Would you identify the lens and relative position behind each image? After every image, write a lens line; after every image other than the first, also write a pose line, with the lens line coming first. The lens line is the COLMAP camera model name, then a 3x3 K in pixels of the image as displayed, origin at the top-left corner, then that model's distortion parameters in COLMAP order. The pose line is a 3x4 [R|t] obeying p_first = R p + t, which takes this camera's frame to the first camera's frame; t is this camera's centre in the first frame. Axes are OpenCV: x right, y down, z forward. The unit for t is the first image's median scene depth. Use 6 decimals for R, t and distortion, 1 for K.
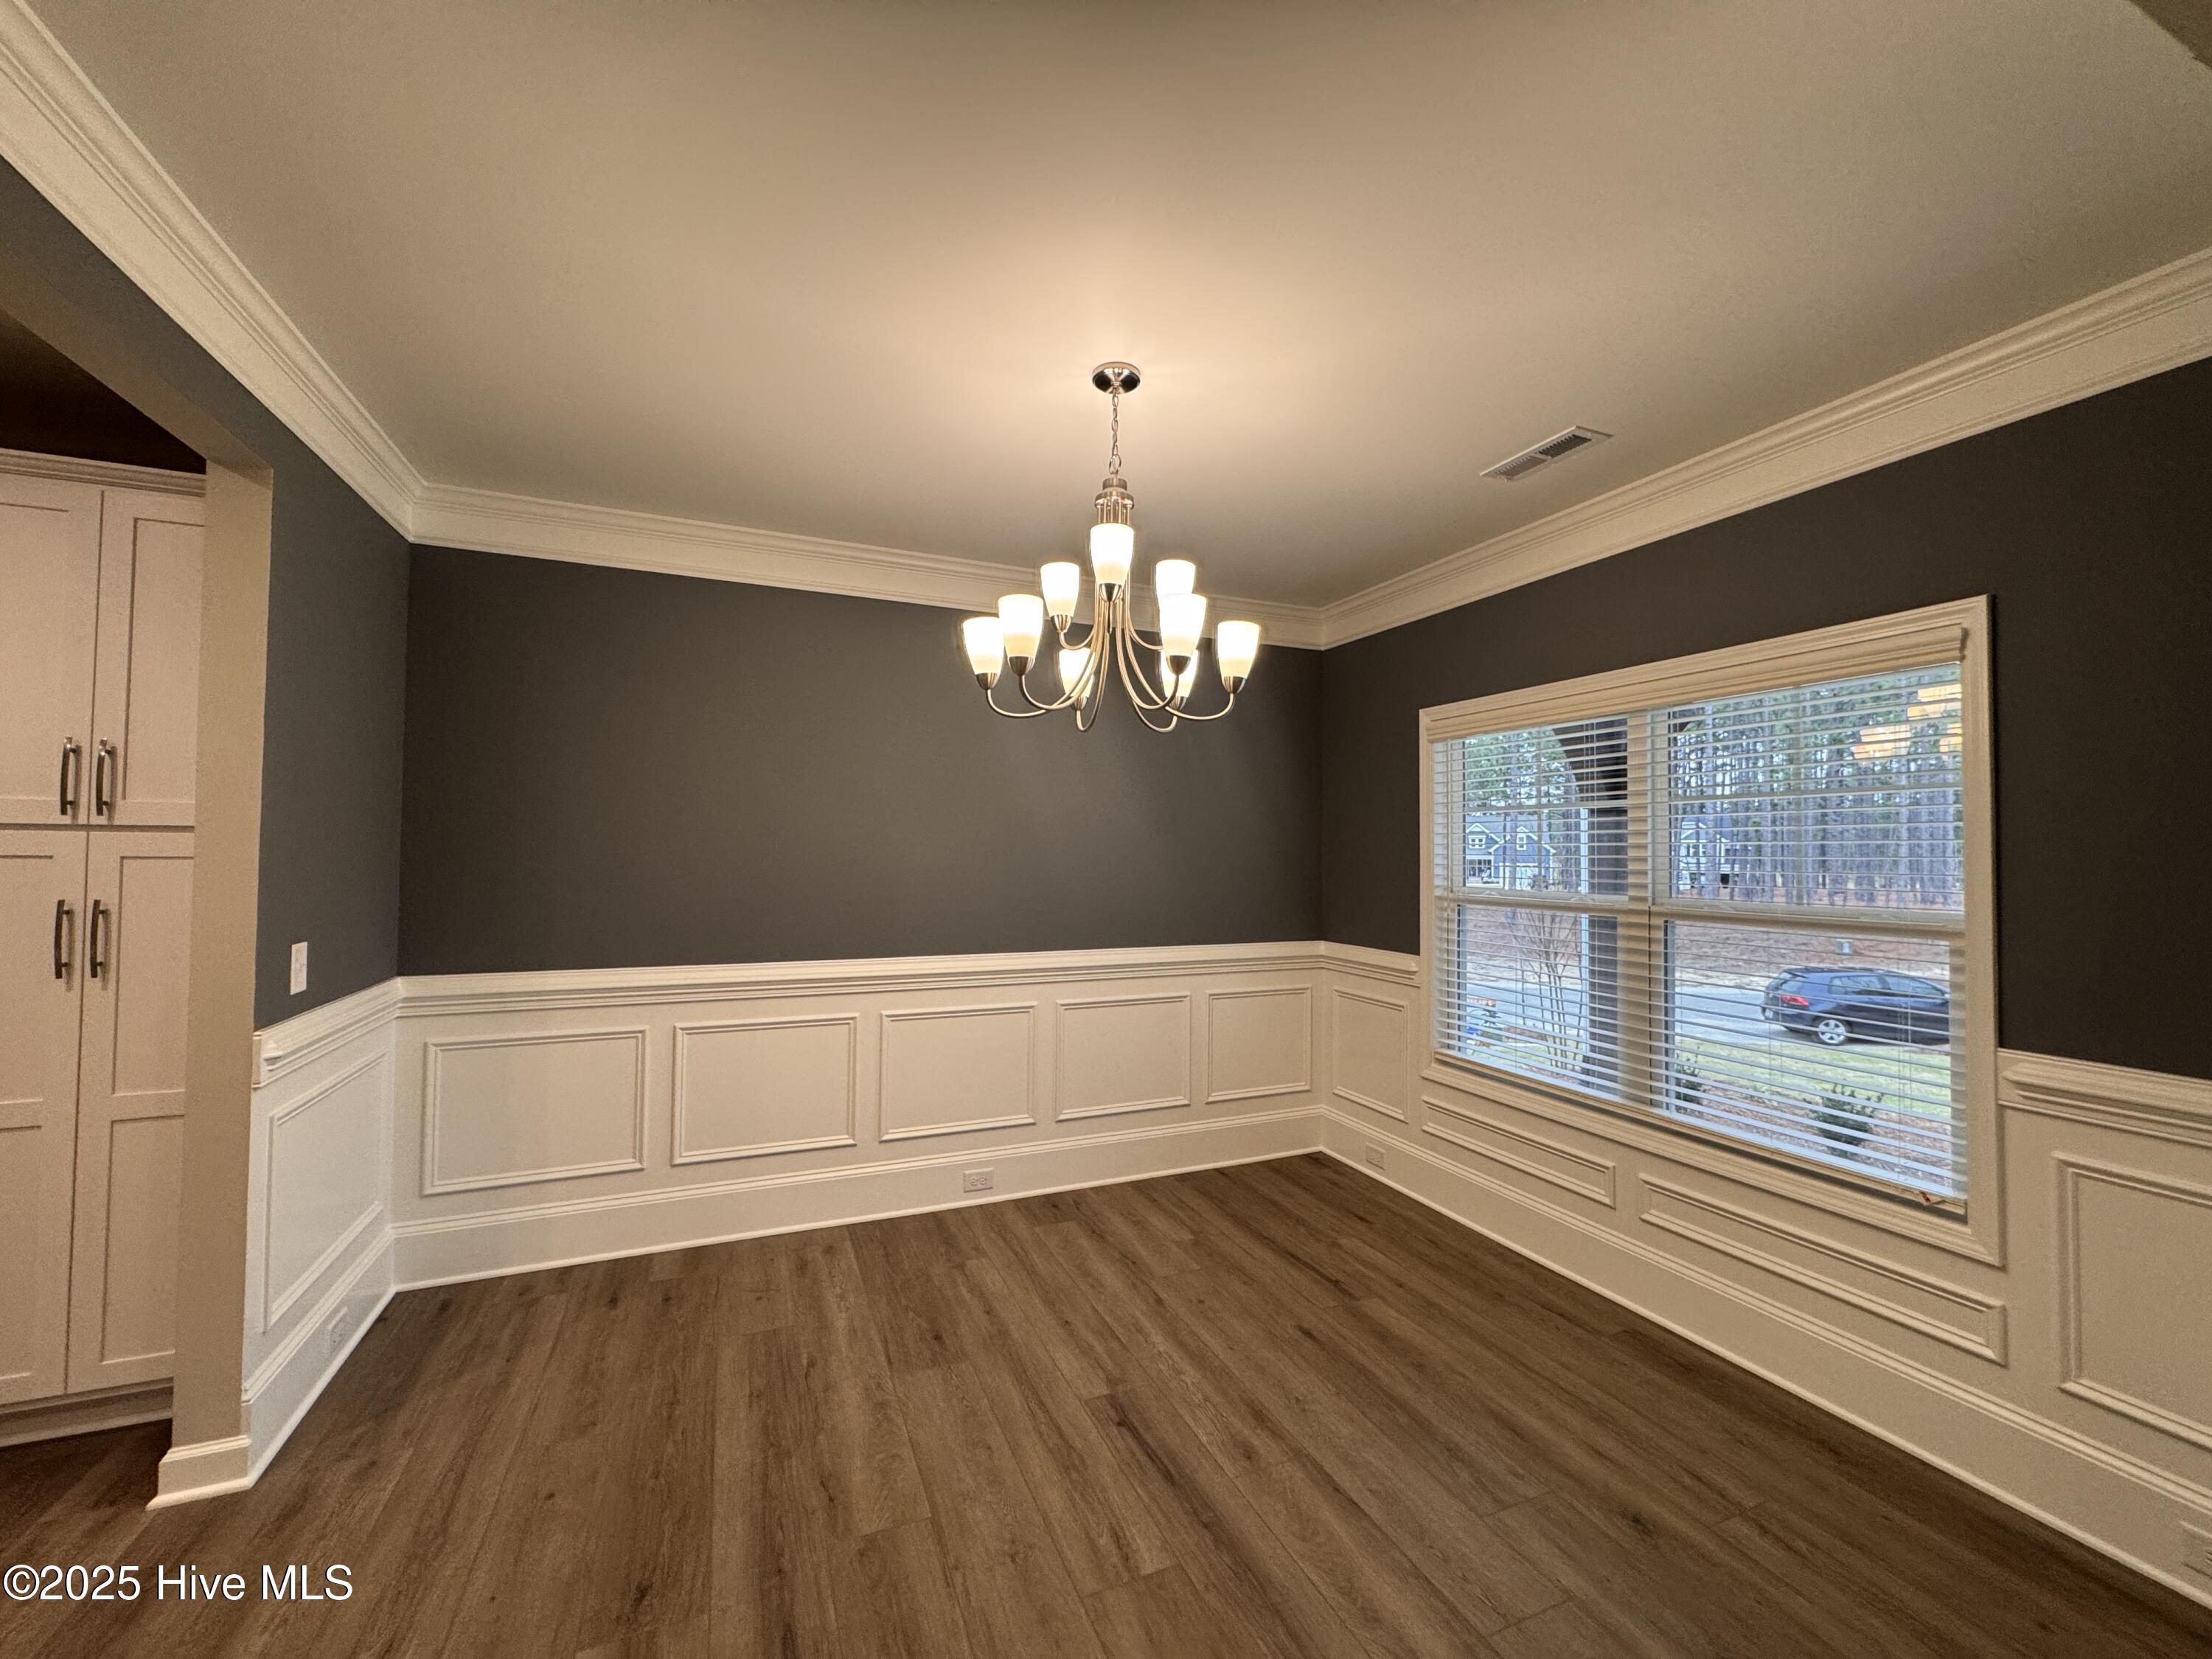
lens RADIAL K [[878.0, 0, 1103.9], [0, 878.0, 825.4], [0, 0, 1]] dist [-0.001683, 0.000631]
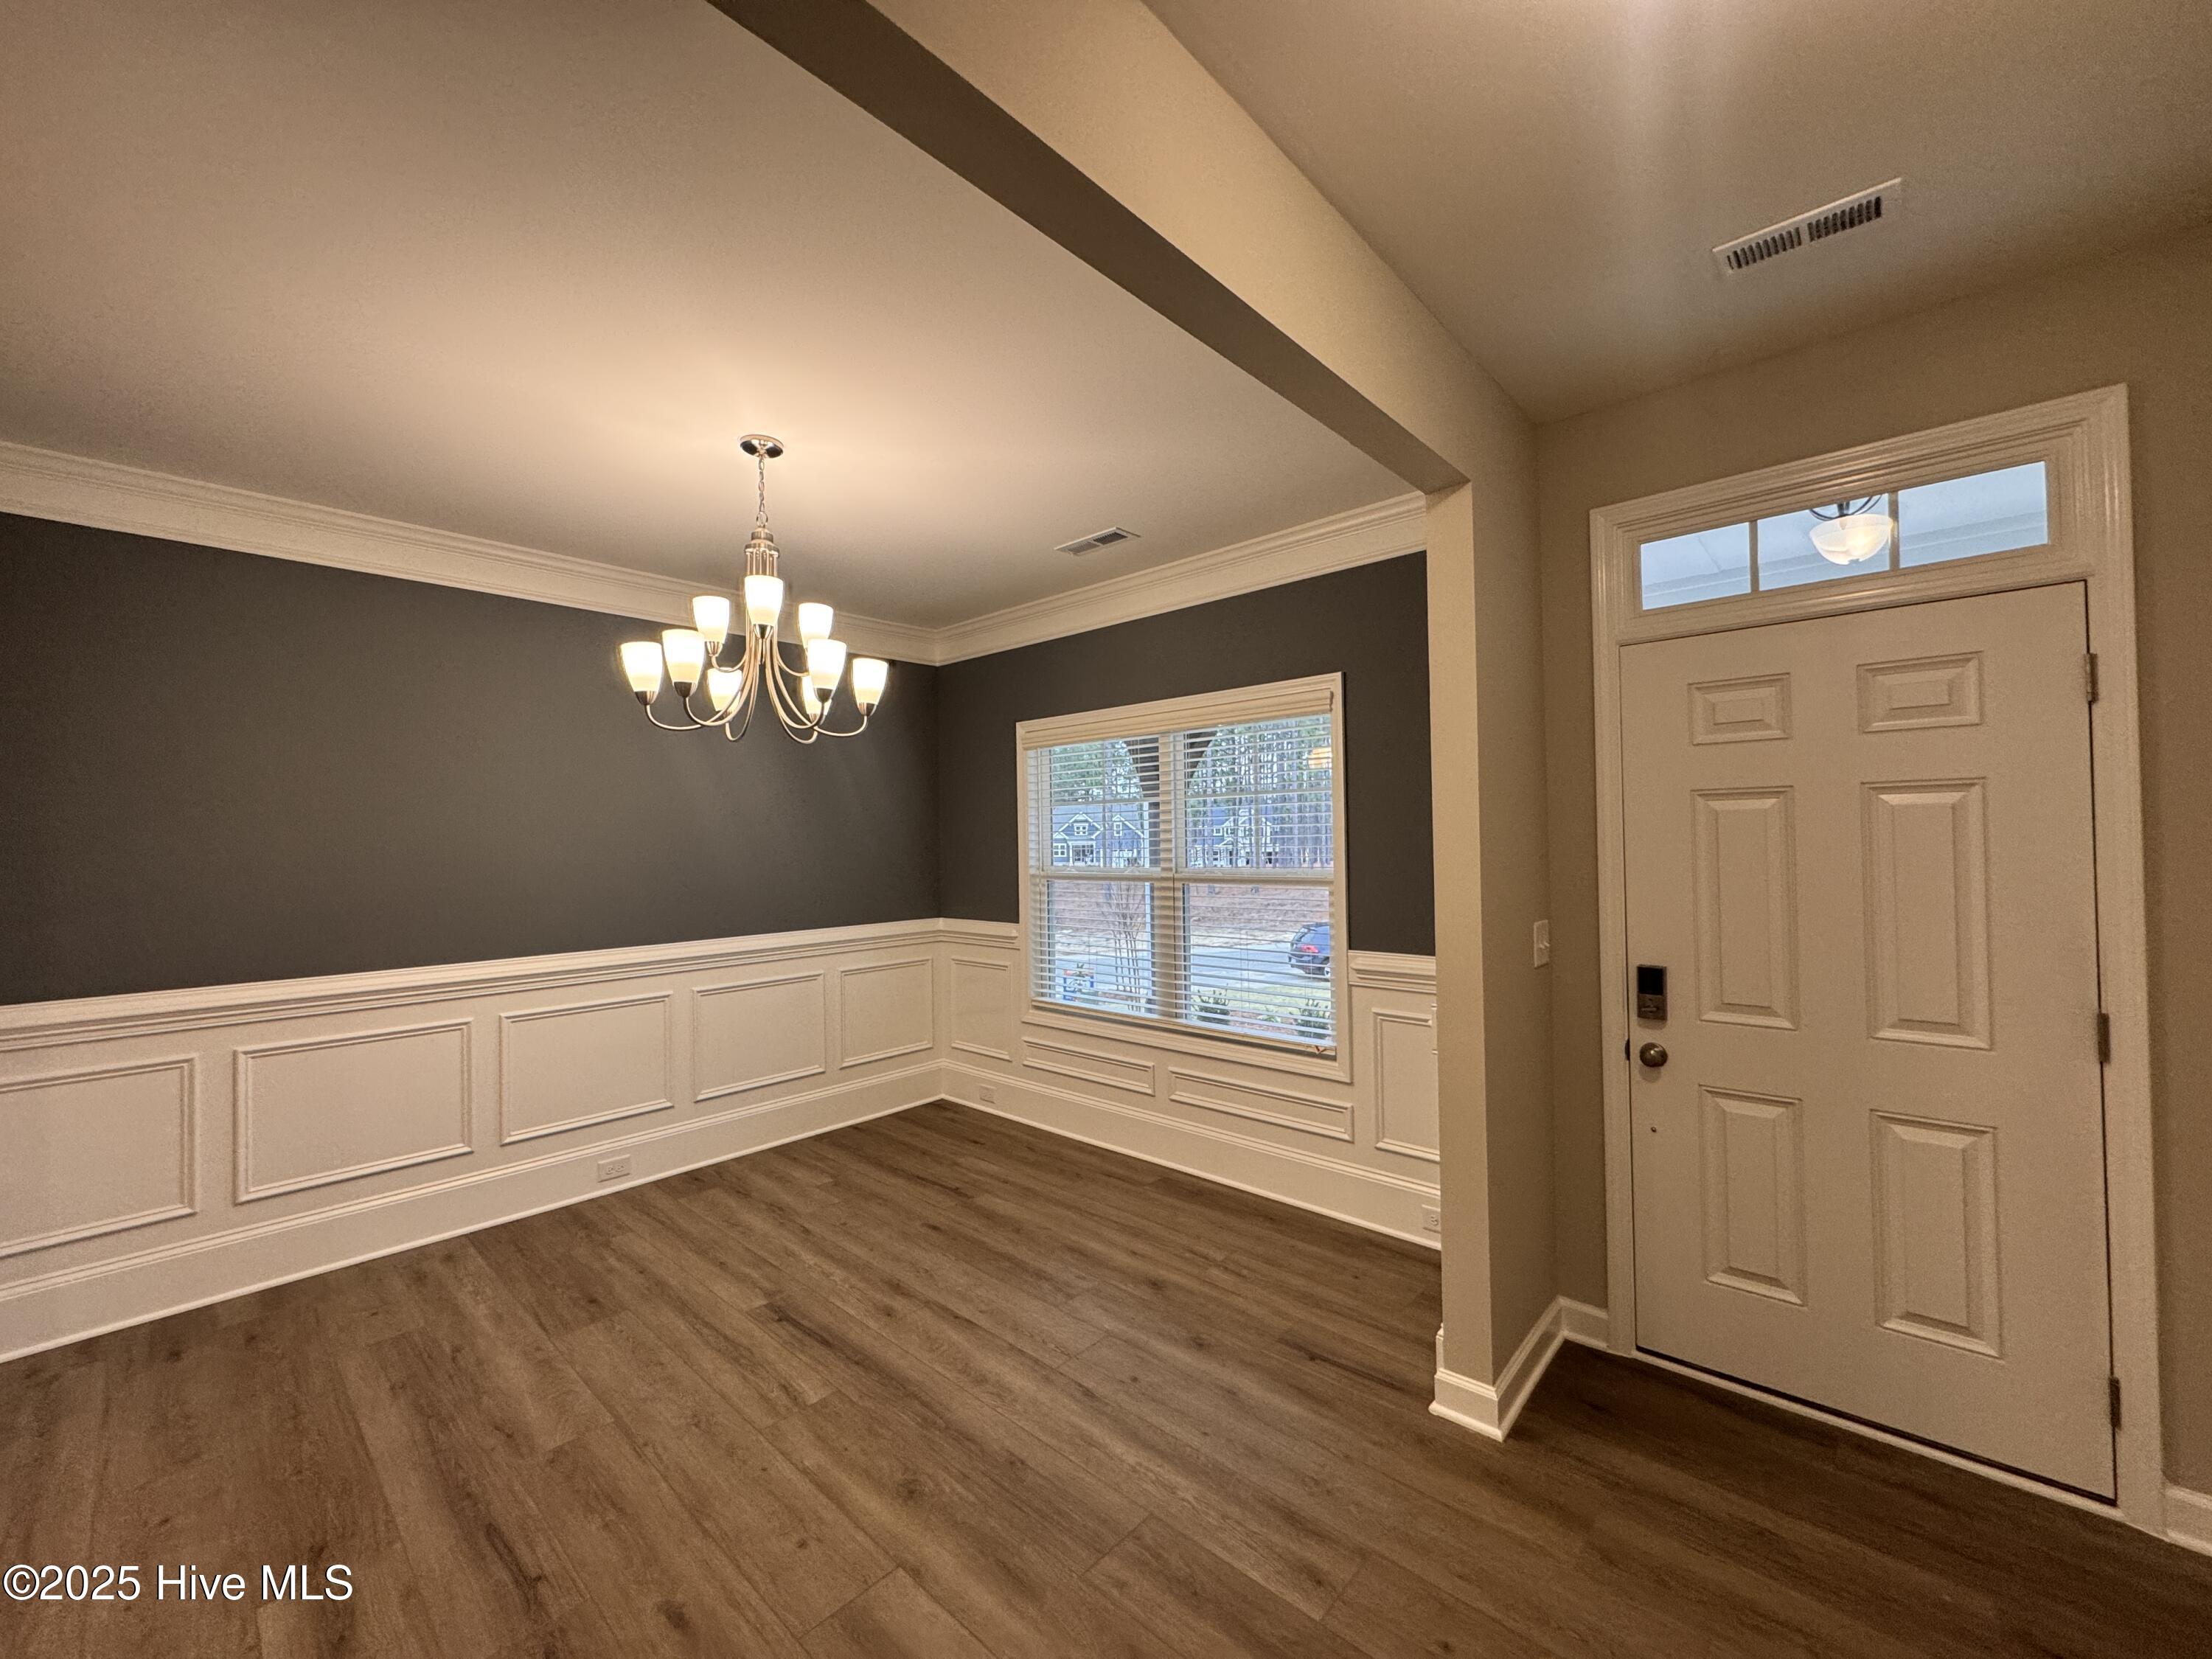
lens RADIAL K [[878.0, 0, 1103.9], [0, 878.0, 825.4], [0, 0, 1]] dist [-0.001683, 0.000631]
pose [[0.909797, -0.017300, 0.414693, -0.053498], [0.012878, 0.999827, 0.013457, -0.004977], [-0.414854, -0.006903, 0.909862, -0.226672]]
